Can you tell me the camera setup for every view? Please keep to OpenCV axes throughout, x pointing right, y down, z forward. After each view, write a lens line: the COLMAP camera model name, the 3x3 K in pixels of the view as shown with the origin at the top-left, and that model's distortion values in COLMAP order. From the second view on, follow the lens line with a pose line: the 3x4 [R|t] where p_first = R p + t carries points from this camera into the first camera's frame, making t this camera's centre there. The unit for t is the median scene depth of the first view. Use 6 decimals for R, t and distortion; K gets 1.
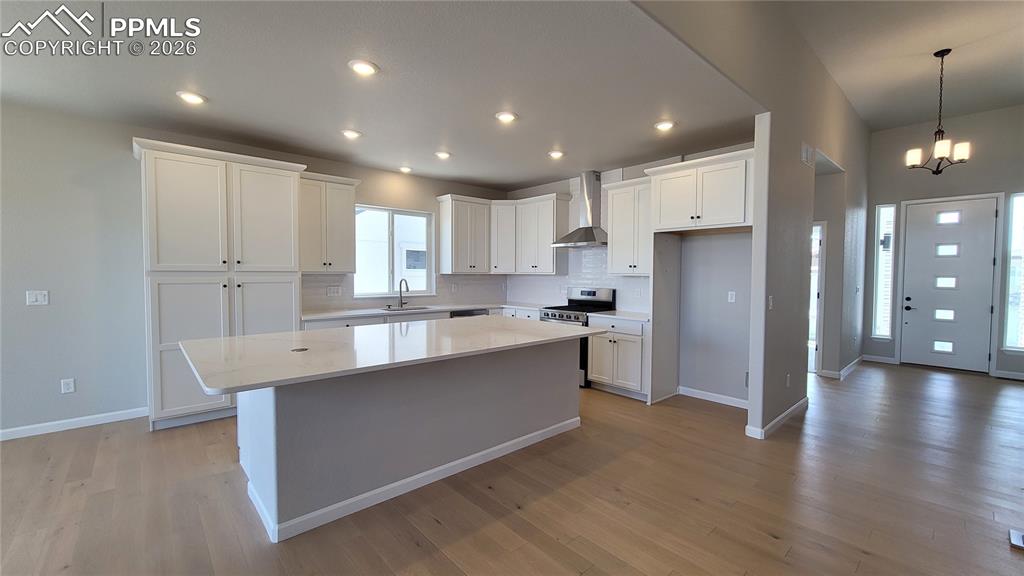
lens RADIAL K [[417.5, 0, 518.3], [0, 417.5, 286.2], [0, 0, 1]] dist [0.006579, -0.001224]
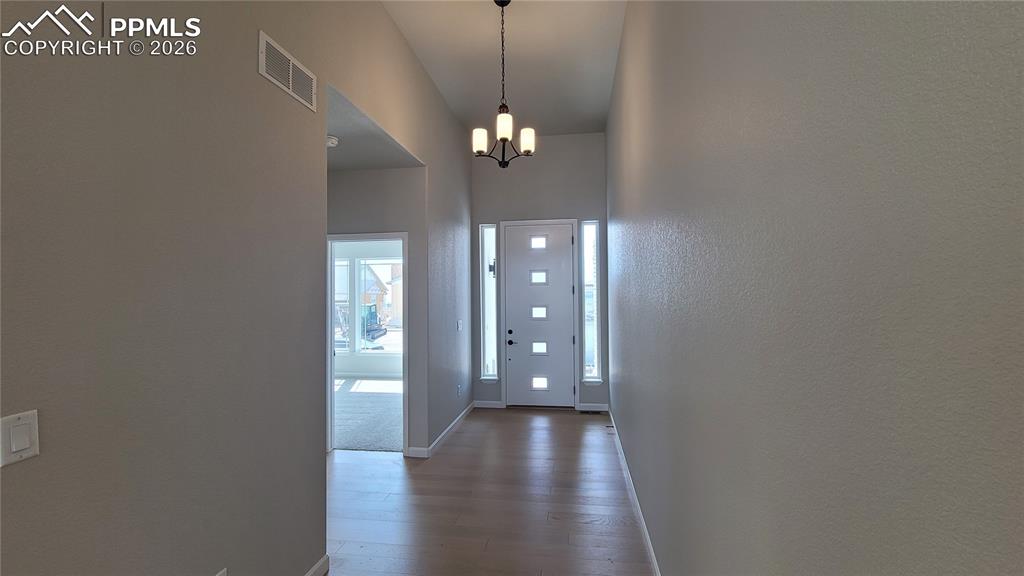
lens RADIAL K [[417.5, 0, 508.5], [0, 417.5, 289.1], [0, 0, 1]] dist [0.006579, -0.001224]
pose [[0.786113, -0.000250, 0.618083, 0.479726], [0.036163, 0.998305, -0.045592, -0.024701], [-0.617024, 0.058192, 0.784790, 0.384459]]
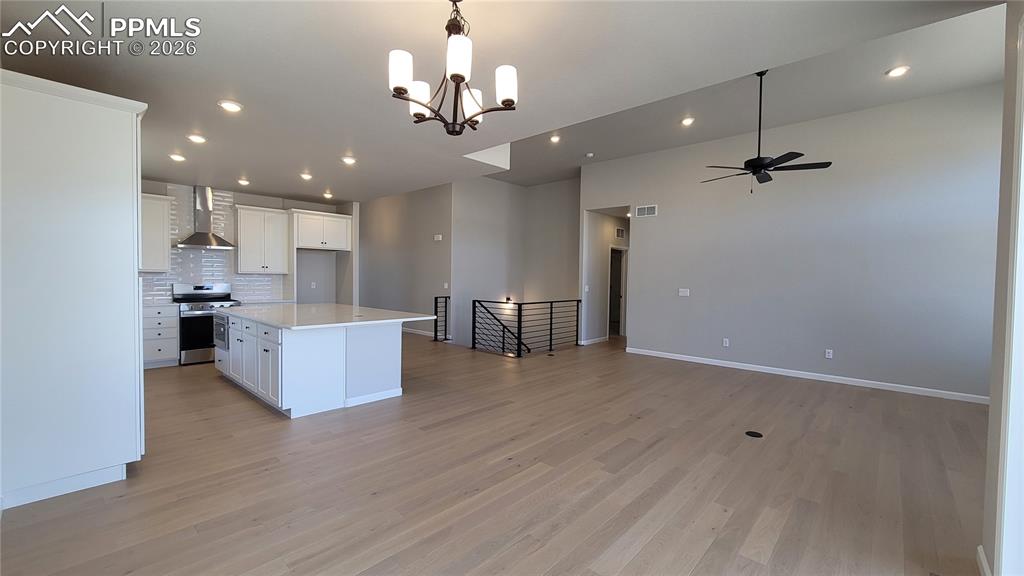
lens RADIAL K [[417.5, 0, 514.9], [0, 417.5, 289.8], [0, 0, 1]] dist [0.006579, -0.001224]
pose [[-0.082599, -0.049591, 0.995348, -1.195790], [0.012345, 0.998634, 0.050779, -0.029929], [-0.996506, 0.016482, -0.081874, 0.231175]]
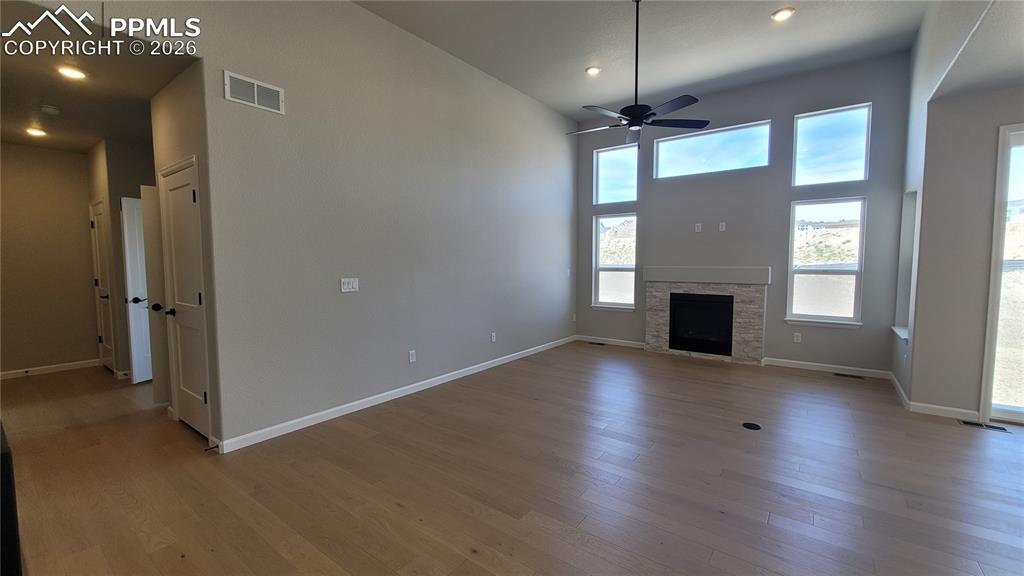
lens RADIAL K [[417.5, 0, 518.3], [0, 417.5, 290.2], [0, 0, 1]] dist [0.006579, -0.001224]
pose [[-0.980979, 0.014776, -0.193551, -0.006216], [-0.005171, 0.994756, 0.102150, -0.008849], [0.194045, 0.101208, -0.975758, 0.335647]]
